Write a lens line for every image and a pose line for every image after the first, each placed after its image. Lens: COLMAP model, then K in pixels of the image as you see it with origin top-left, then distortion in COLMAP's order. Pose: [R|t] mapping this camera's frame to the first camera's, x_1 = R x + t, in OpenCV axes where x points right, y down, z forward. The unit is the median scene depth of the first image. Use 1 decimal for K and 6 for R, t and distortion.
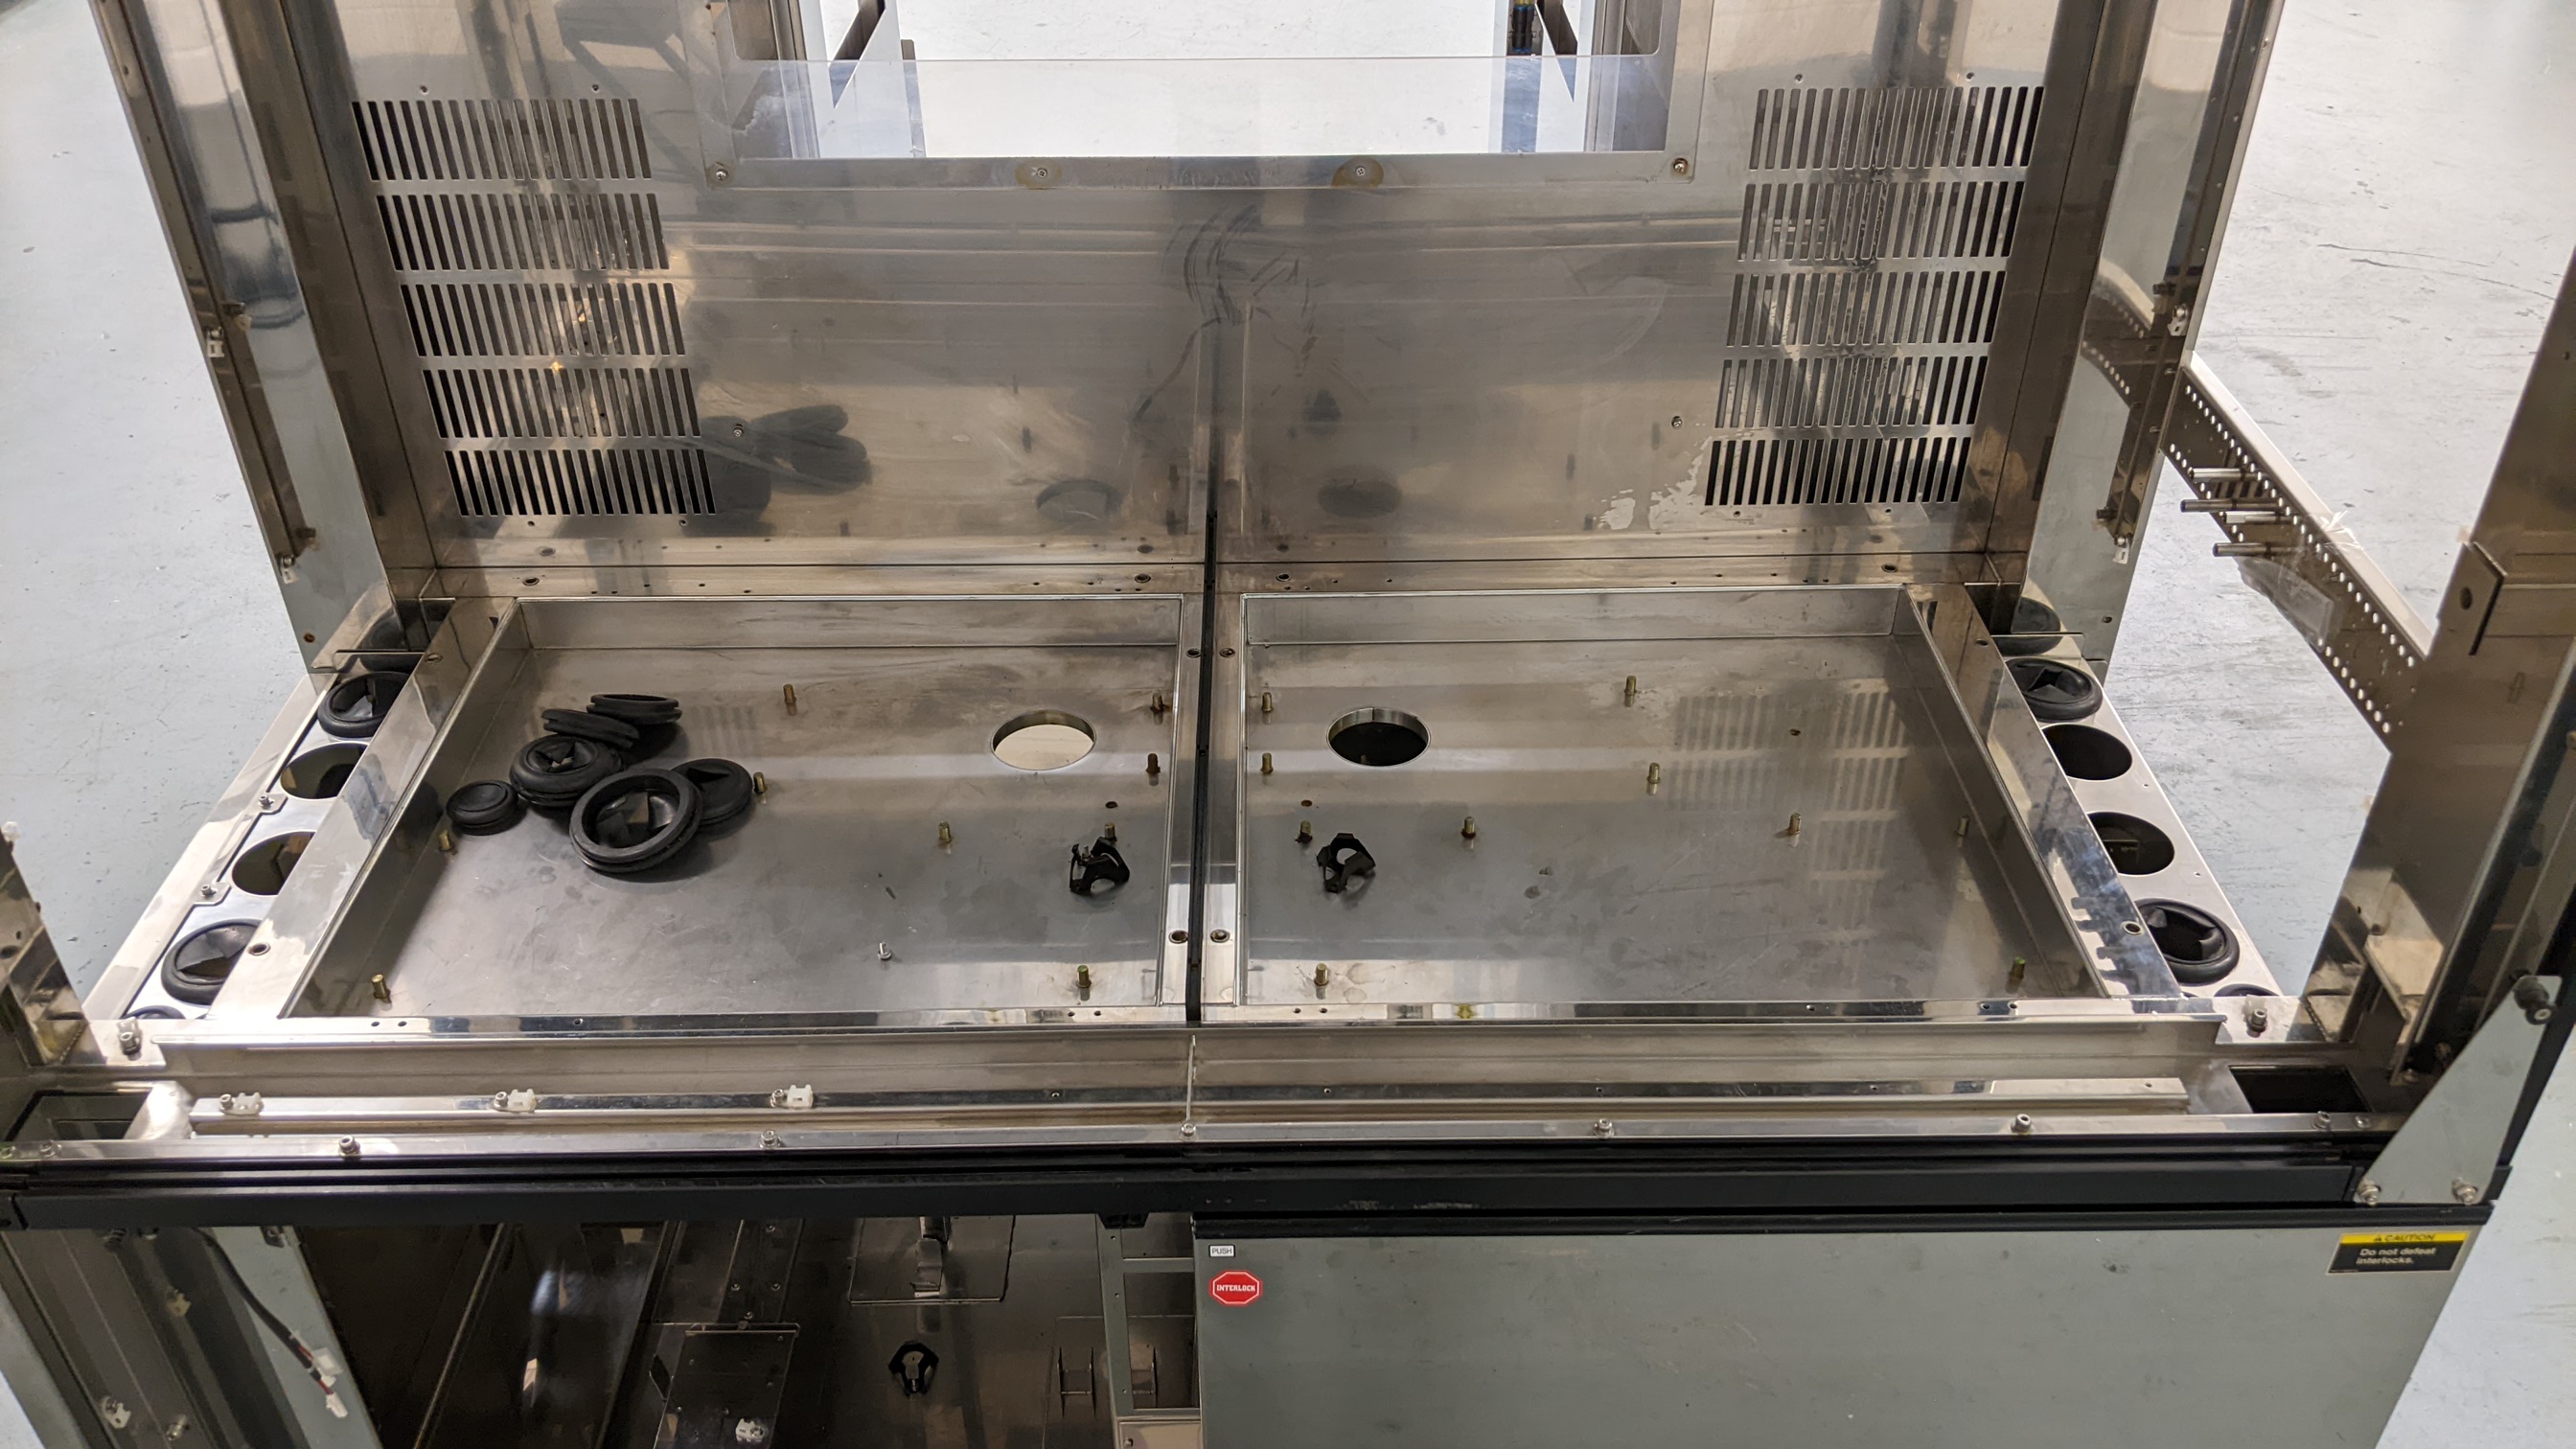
lens RADIAL K [[2043.1, 0, 1295.7], [0, 2043.1, 689.7], [0, 0, 1]] dist [0.066750, -0.109078]
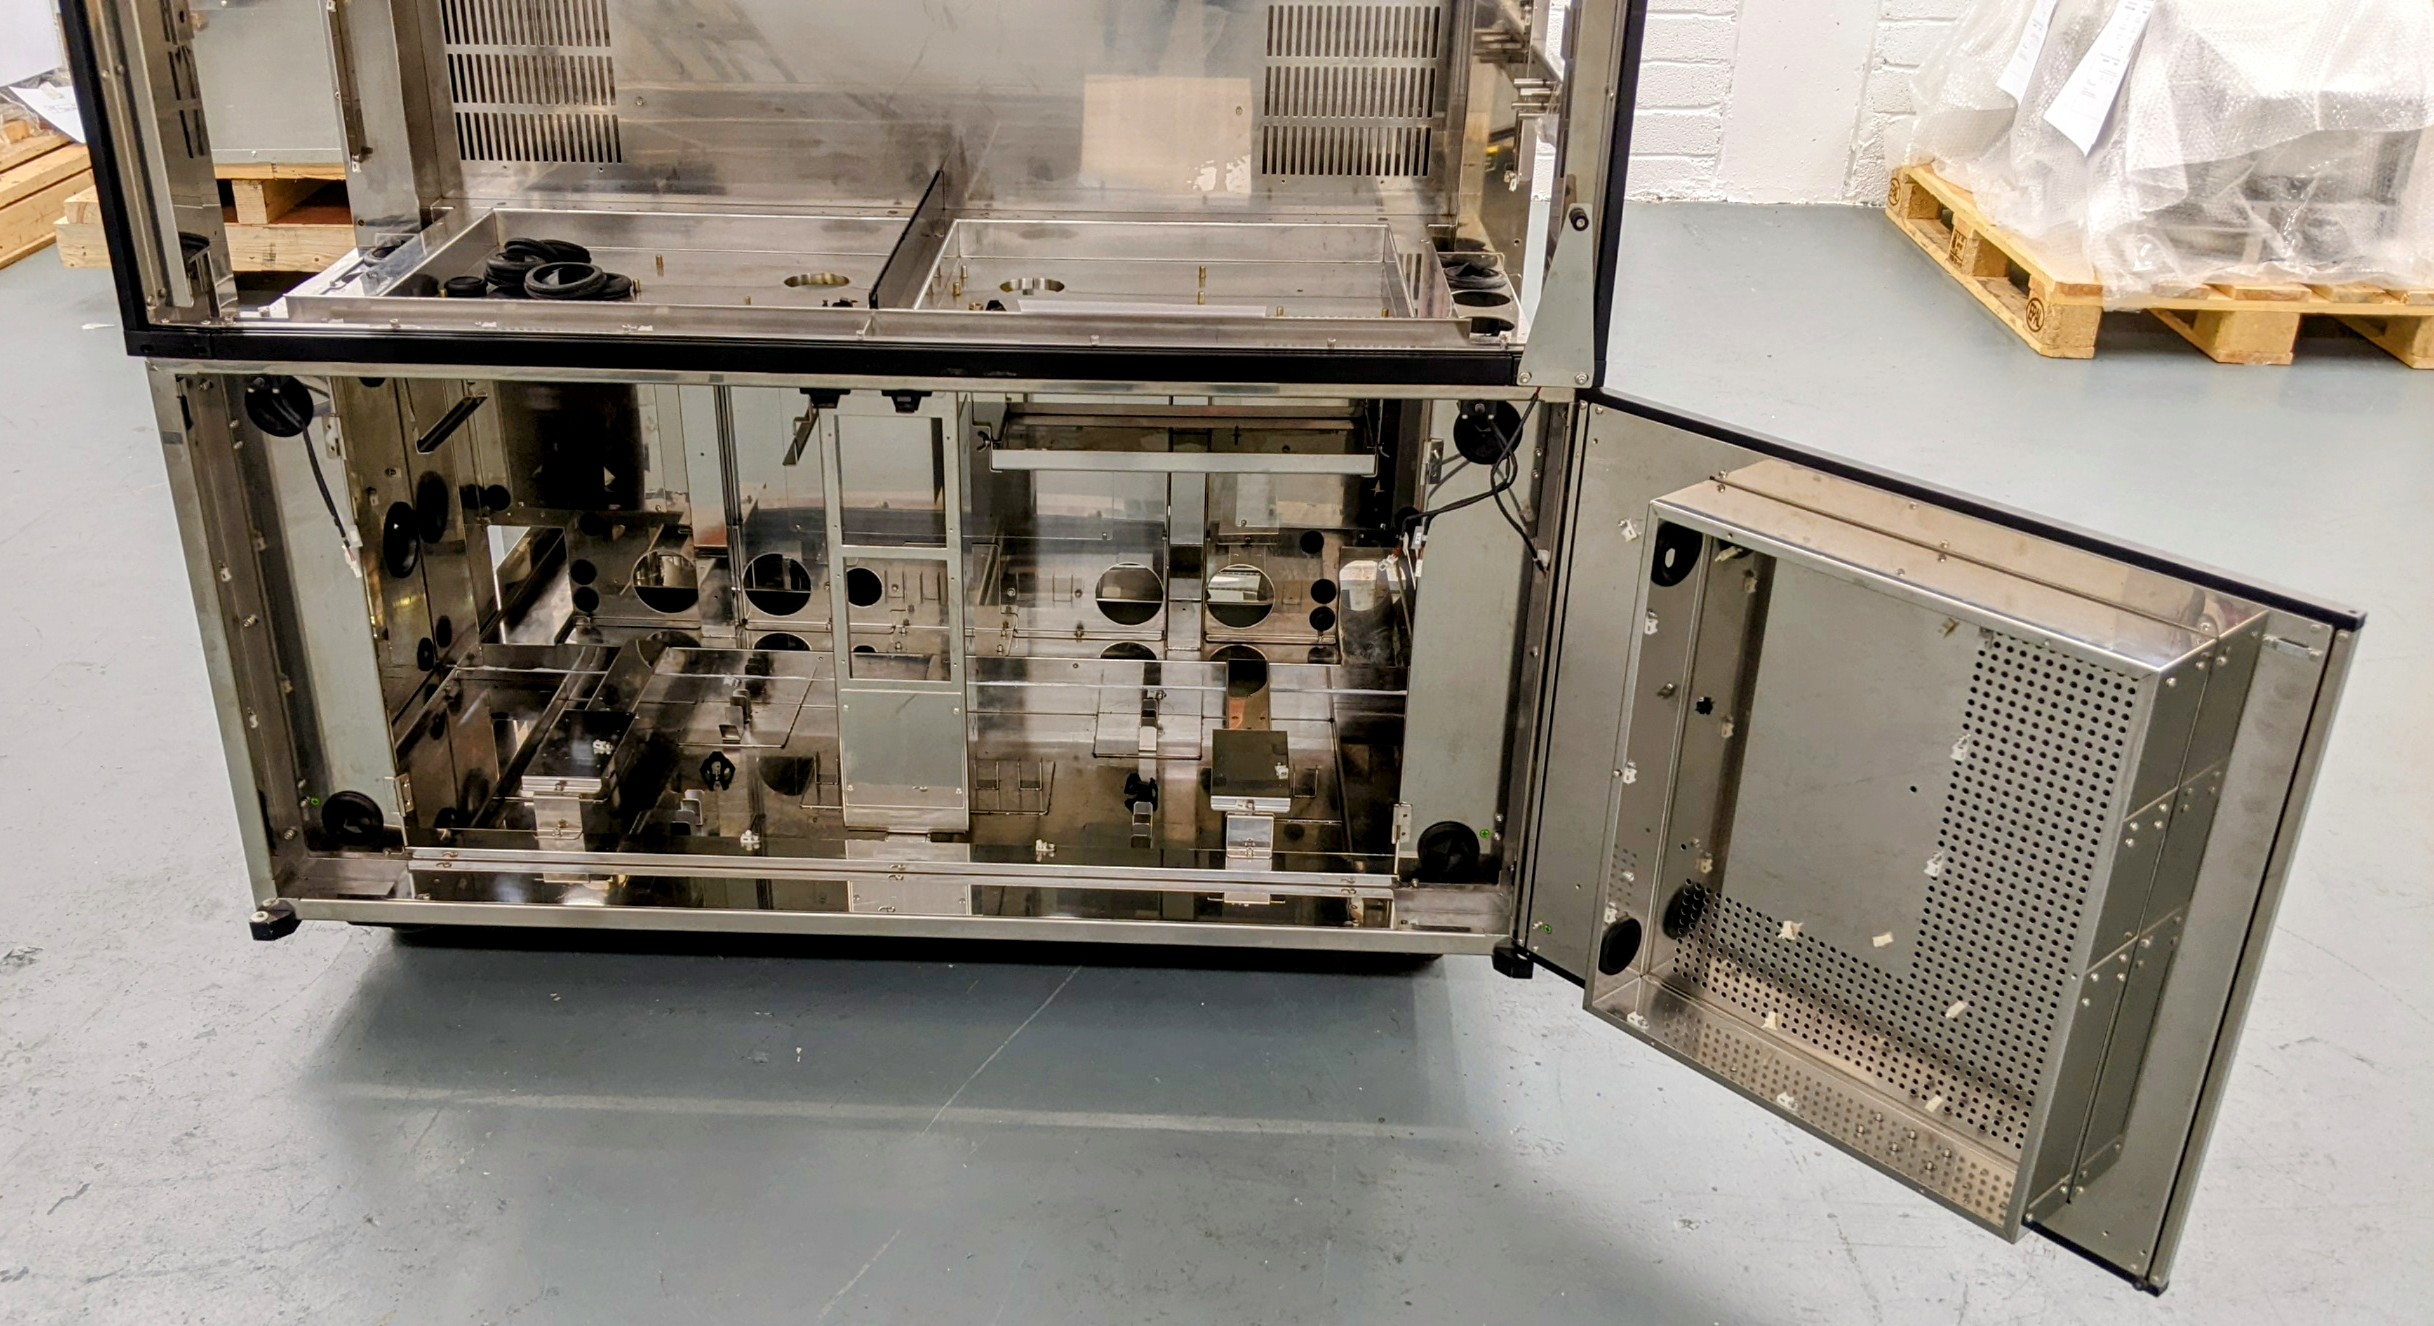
lens RADIAL K [[2124.0, 0, 1118.2], [0, 2124.0, 738.6], [0, 0, 1]] dist [0.164471, -0.450388]
pose [[0.998161, 0.034581, -0.049782, 0.205160], [-0.041276, 0.989227, -0.140453, 0.610077], [0.044389, 0.142250, 0.988835, -0.577743]]
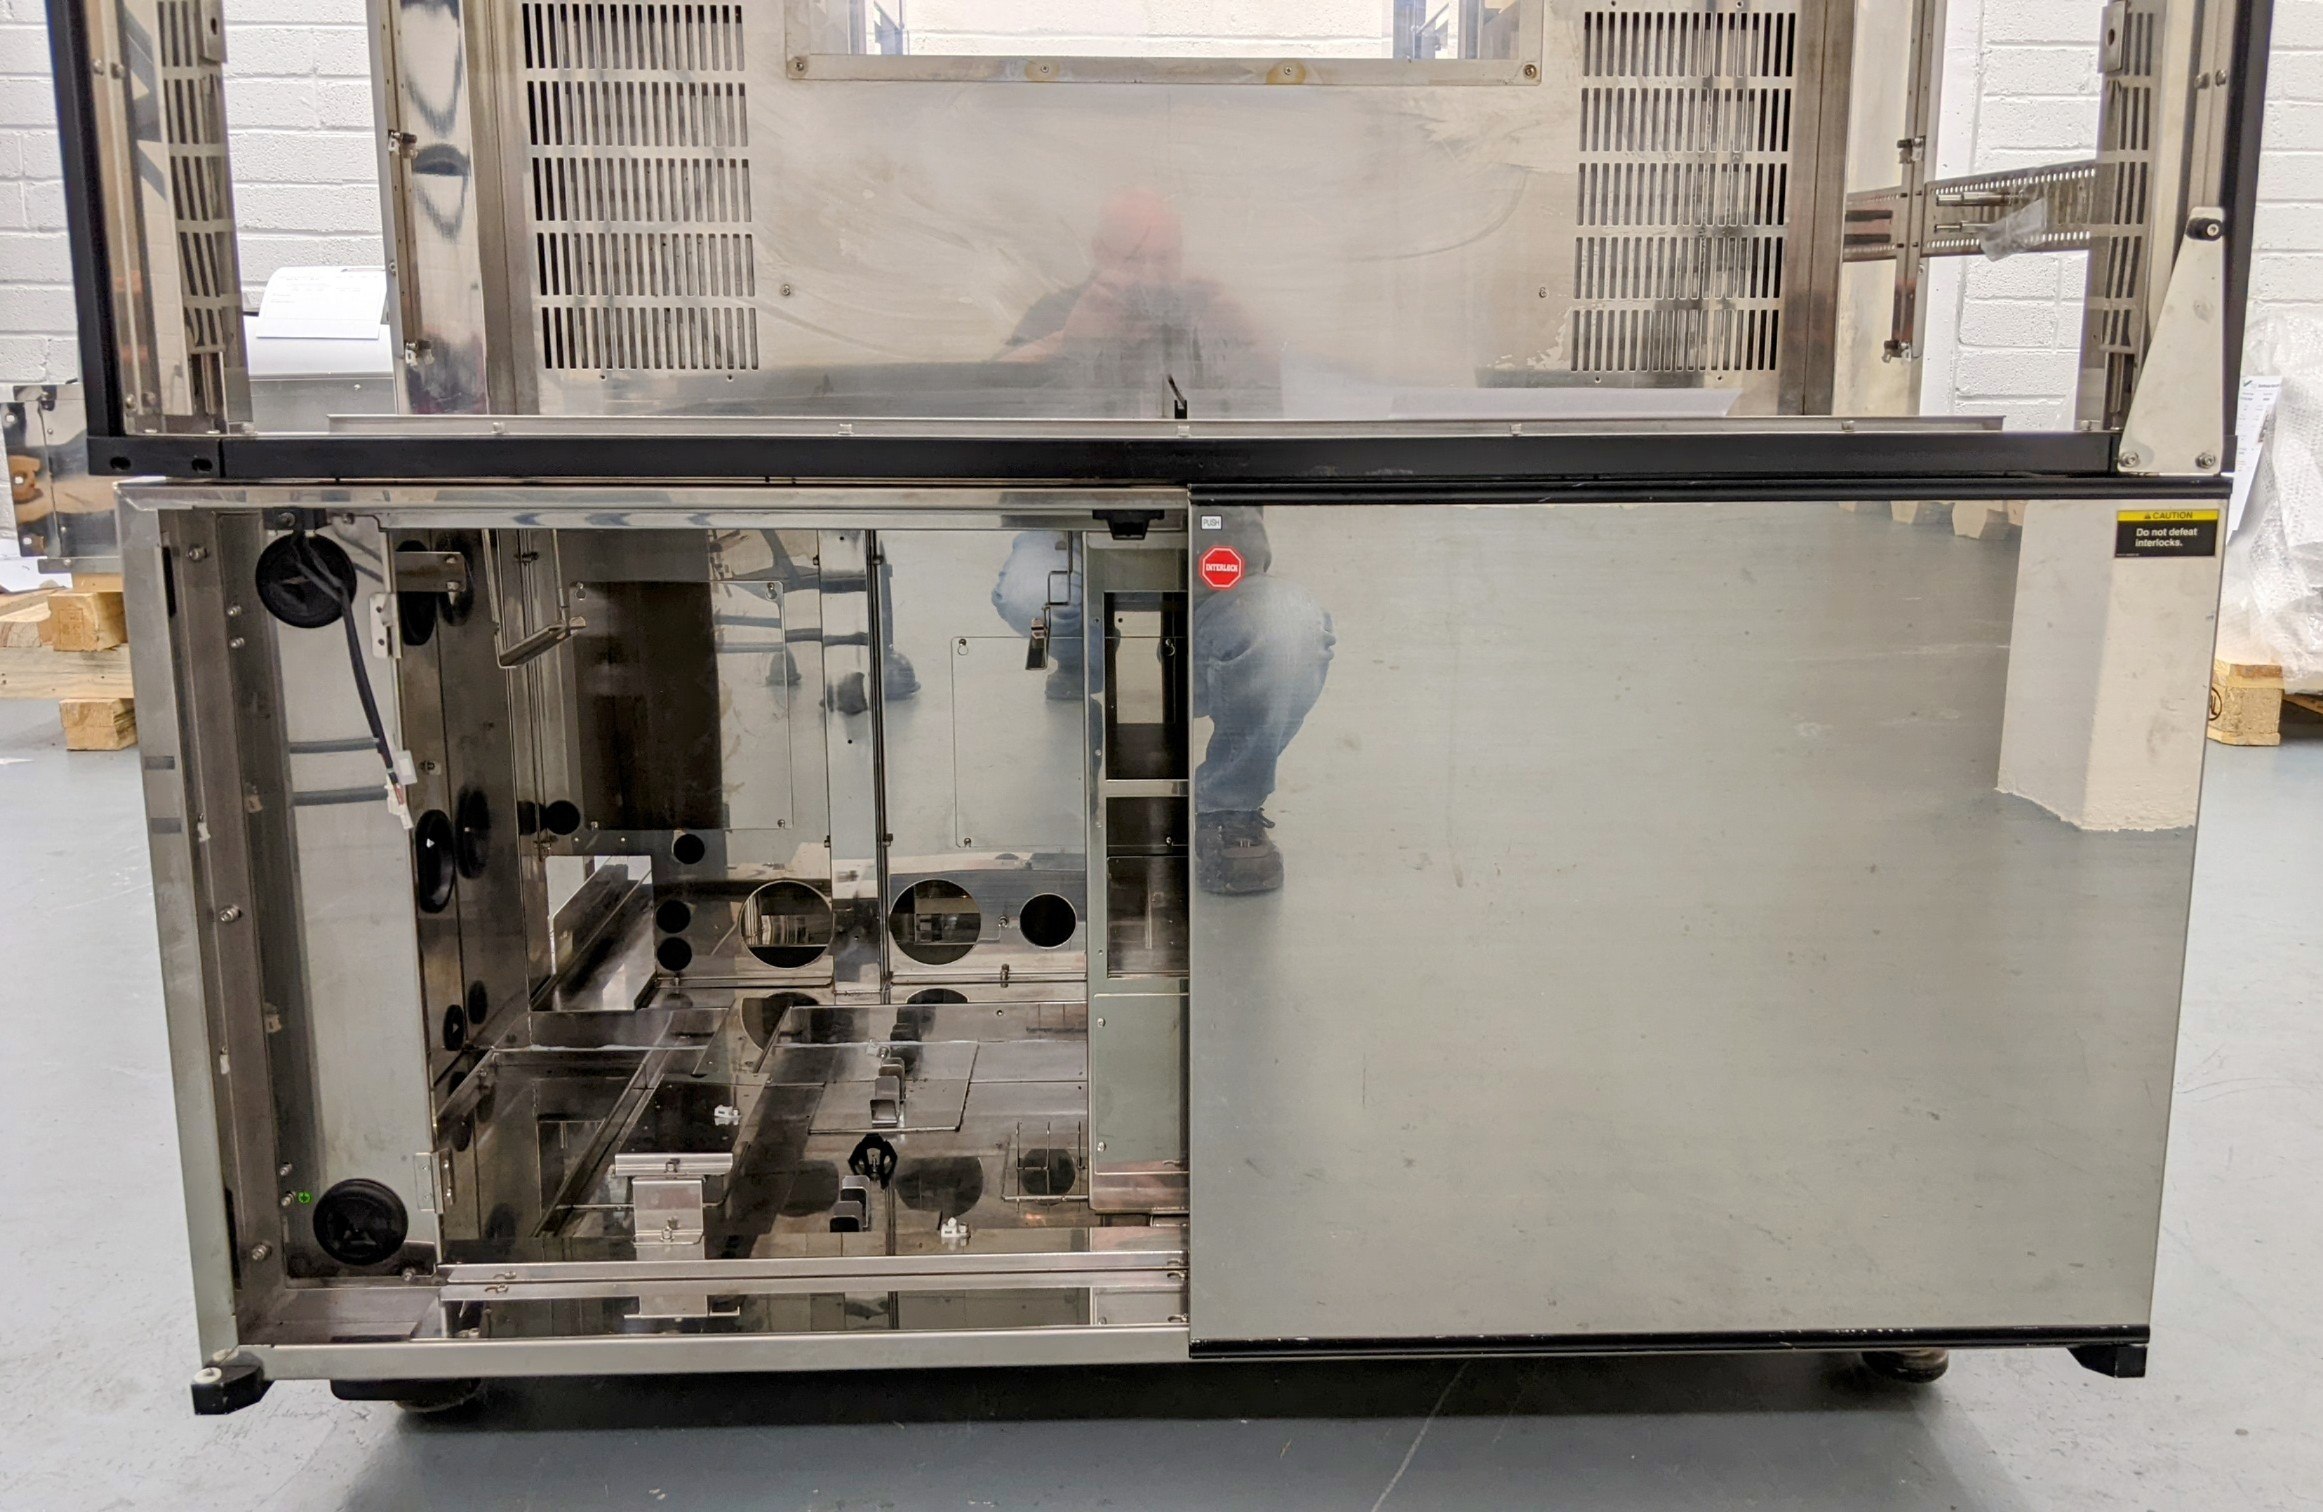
lens RADIAL K [[2116.9, 0, 1232.9], [0, 2116.9, 751.3], [0, 0, 1]] dist [0.071428, -0.132591]
pose [[0.999450, -0.001172, 0.033154, -0.048987], [0.014120, 0.919364, -0.393154, 0.676159], [-0.030020, 0.393405, 0.918875, -0.076923]]
